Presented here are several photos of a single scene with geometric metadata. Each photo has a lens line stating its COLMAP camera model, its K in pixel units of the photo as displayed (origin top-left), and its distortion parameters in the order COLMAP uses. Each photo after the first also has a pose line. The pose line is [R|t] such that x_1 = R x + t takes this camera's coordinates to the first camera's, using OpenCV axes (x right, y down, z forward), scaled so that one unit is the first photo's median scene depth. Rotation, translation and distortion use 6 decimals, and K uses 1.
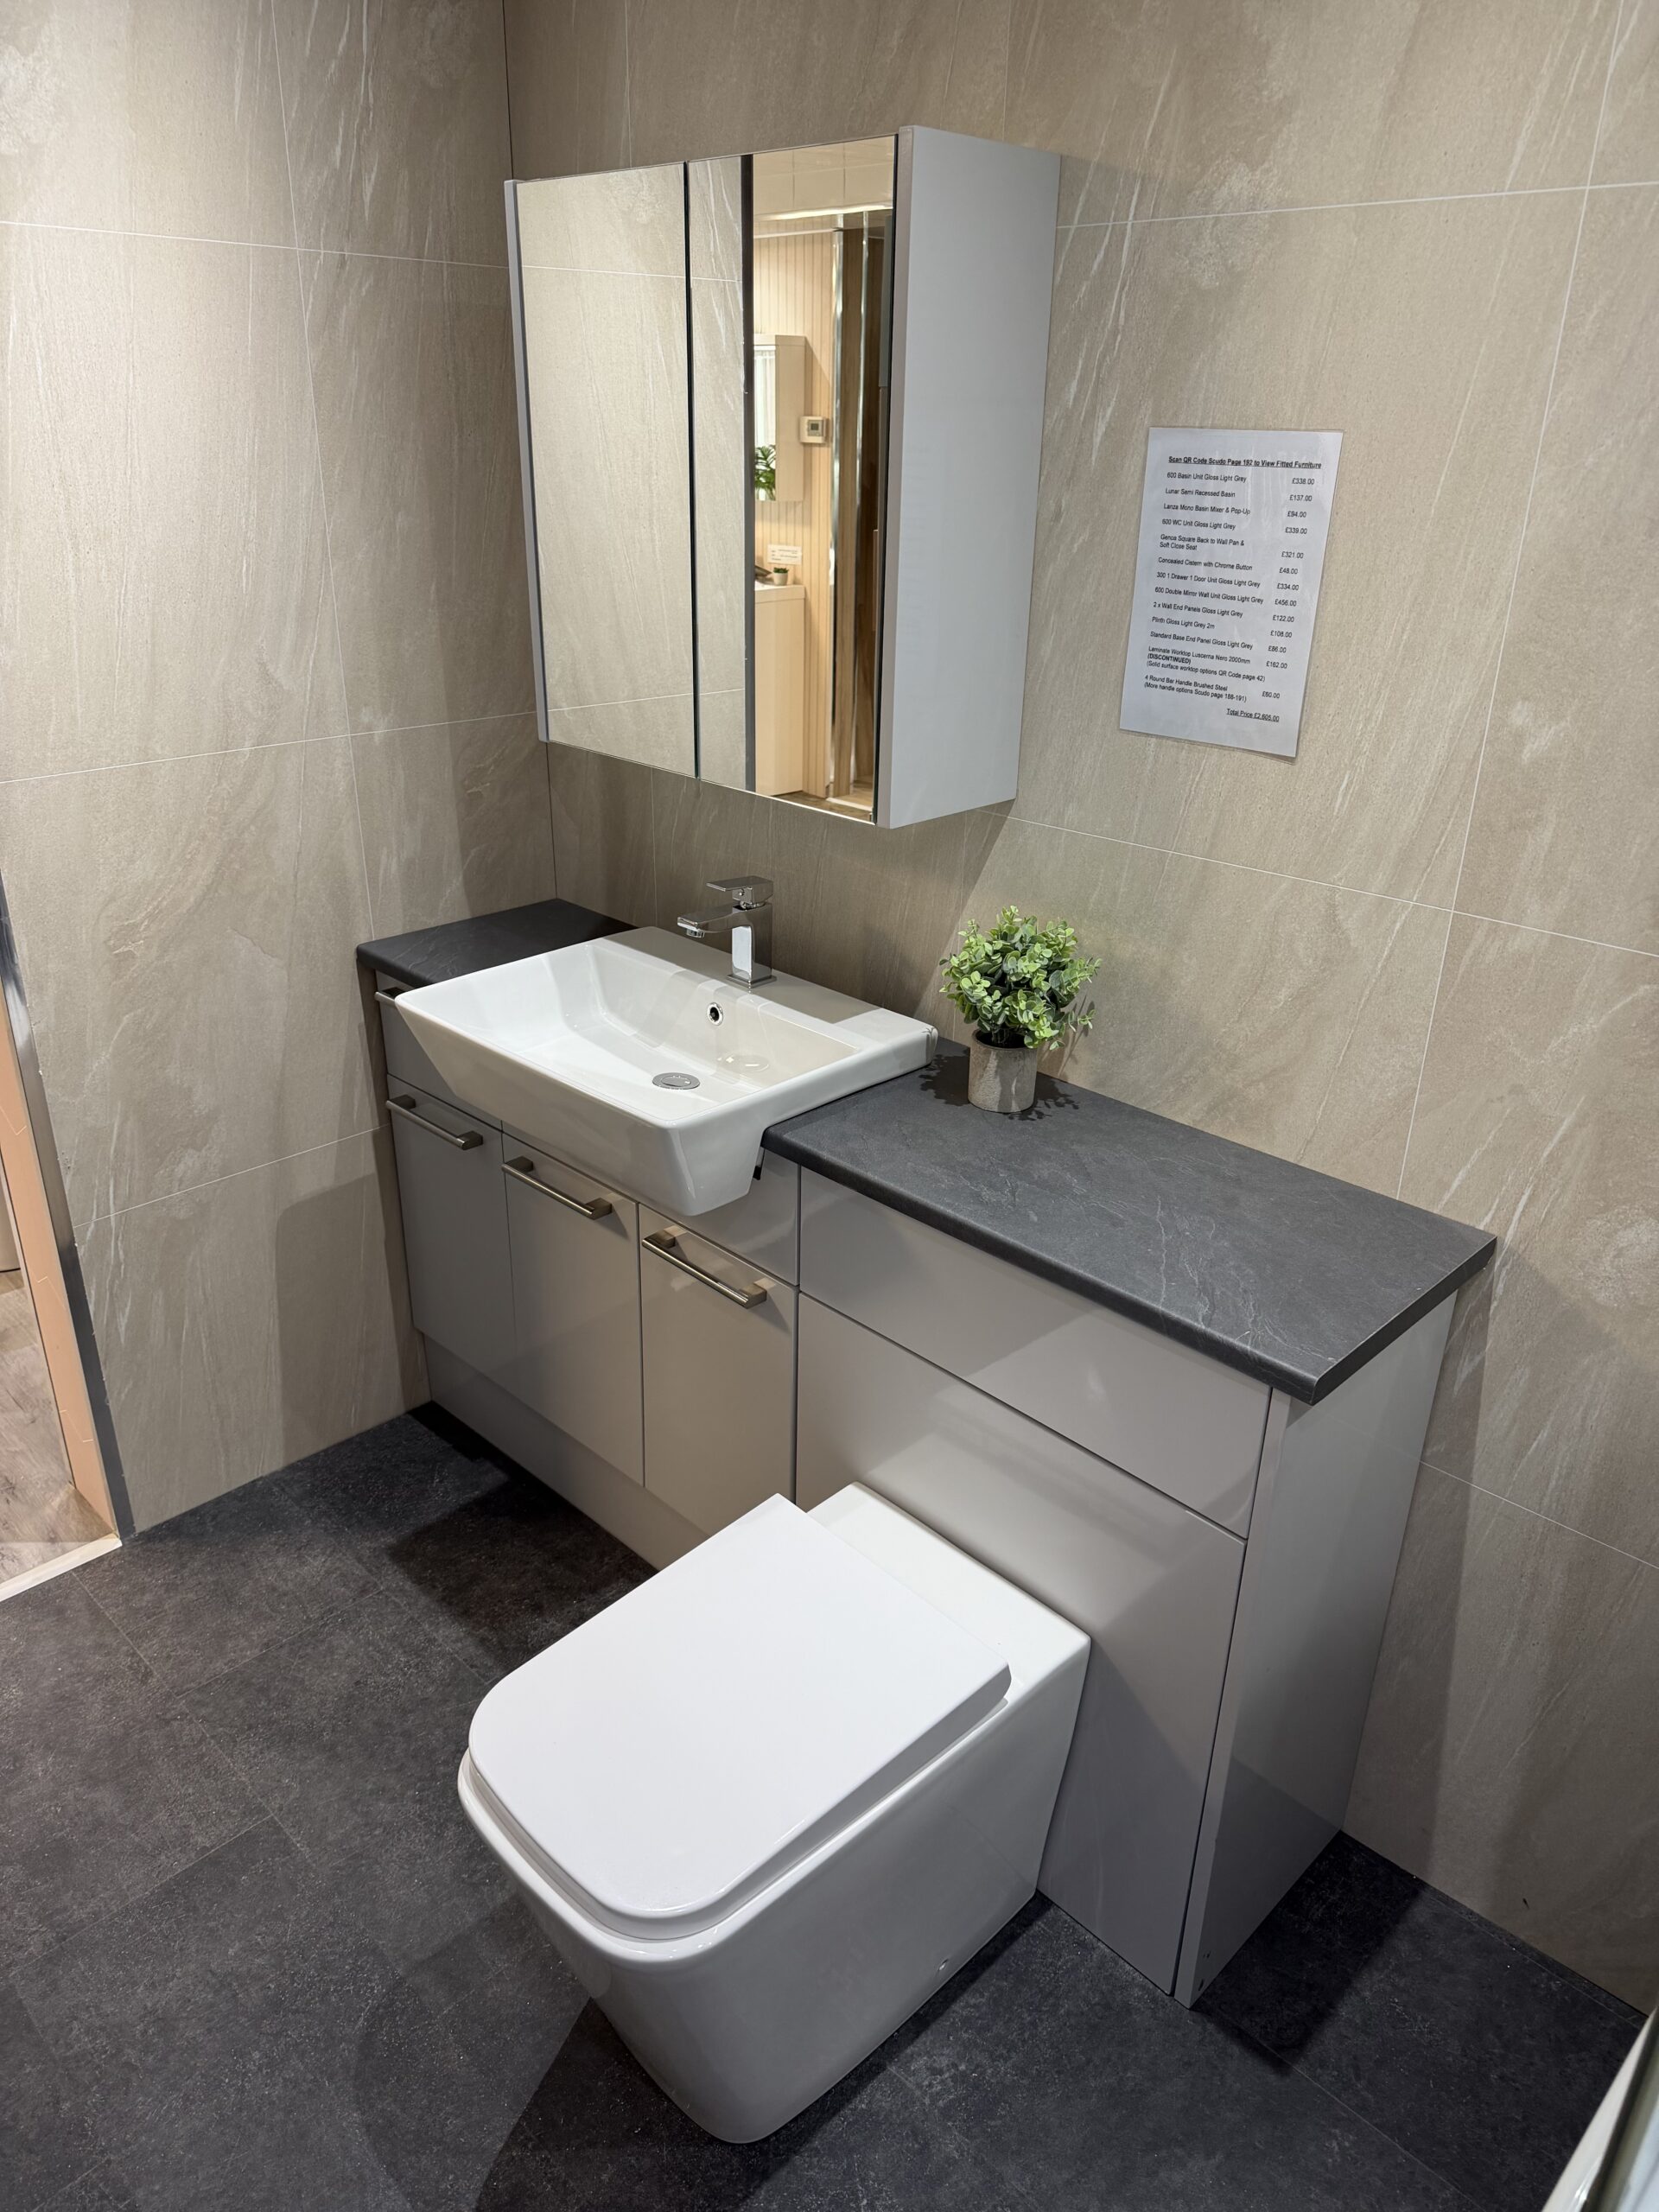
lens RADIAL K [[1551.5, 0, 823.5], [0, 1551.5, 1121.3], [0, 0, 1]] dist [0.022415, -0.026116]
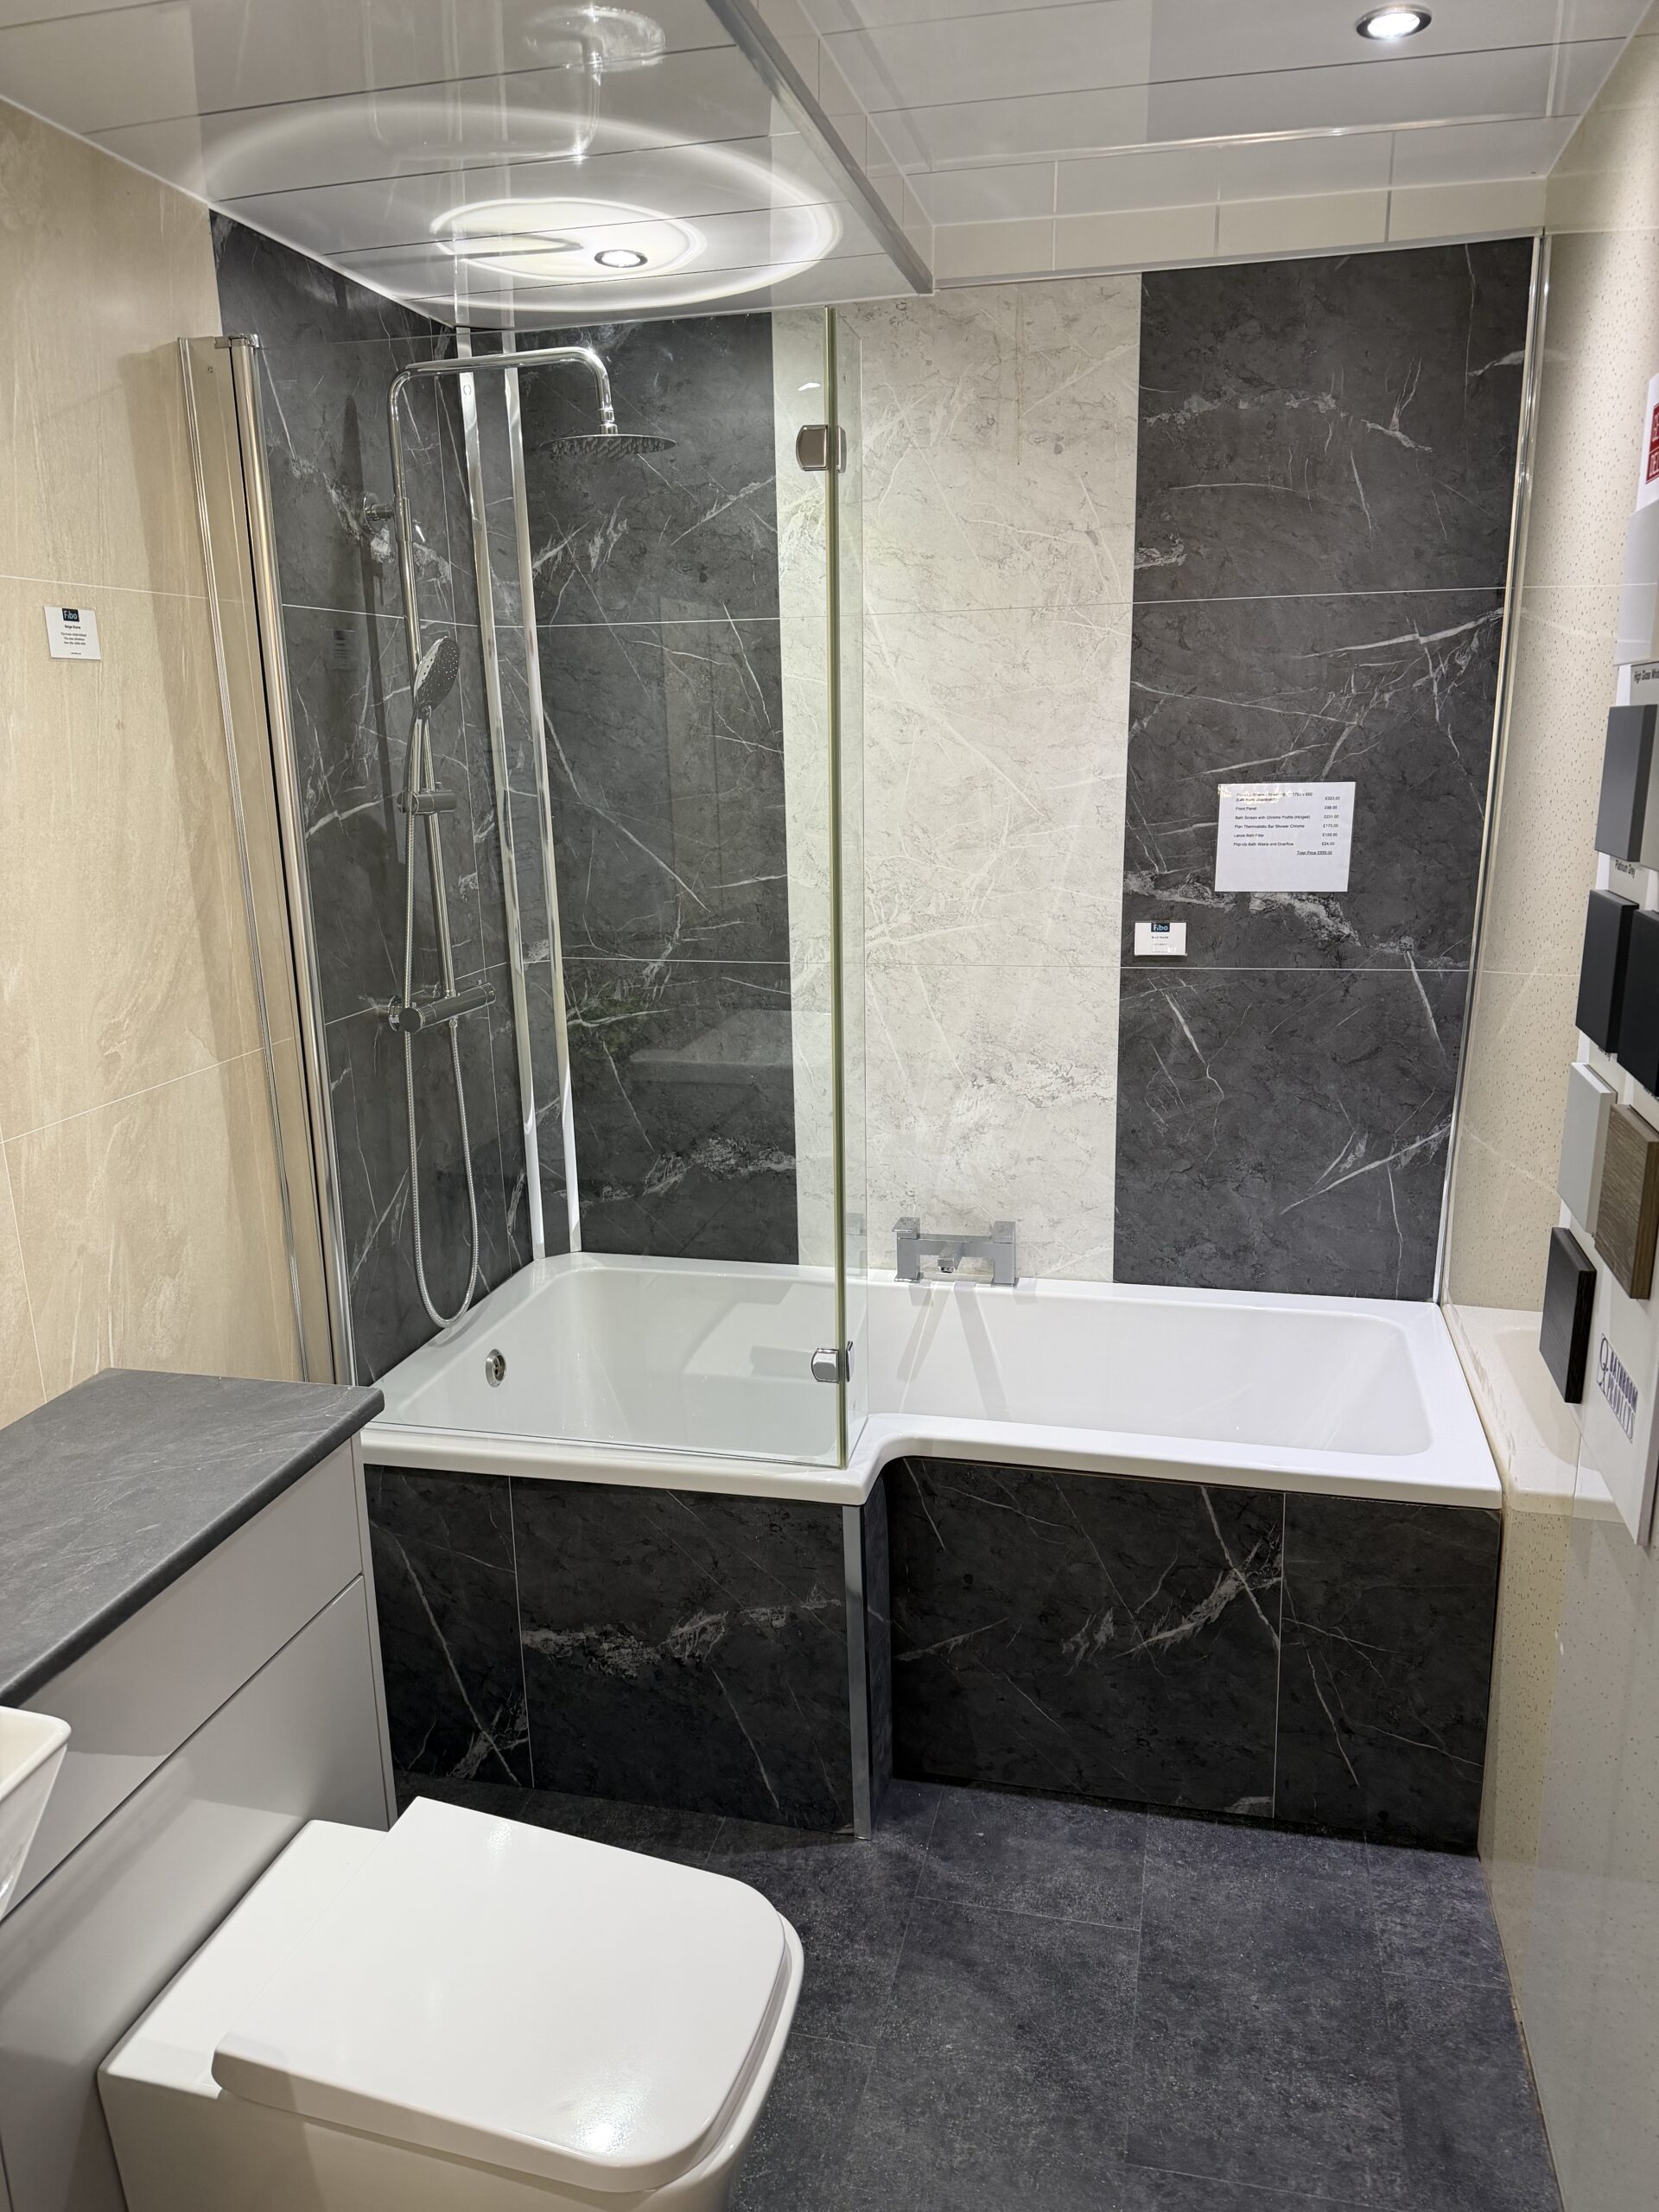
lens RADIAL K [[1551.5, 0, 840.2], [0, 1551.5, 1119.5], [0, 0, 1]] dist [0.022415, -0.026116]
pose [[-0.518270, -0.214337, 0.827923, -0.859286], [0.370058, 0.816558, 0.443047, -0.427181], [-0.771008, 0.535997, -0.343880, 0.907255]]
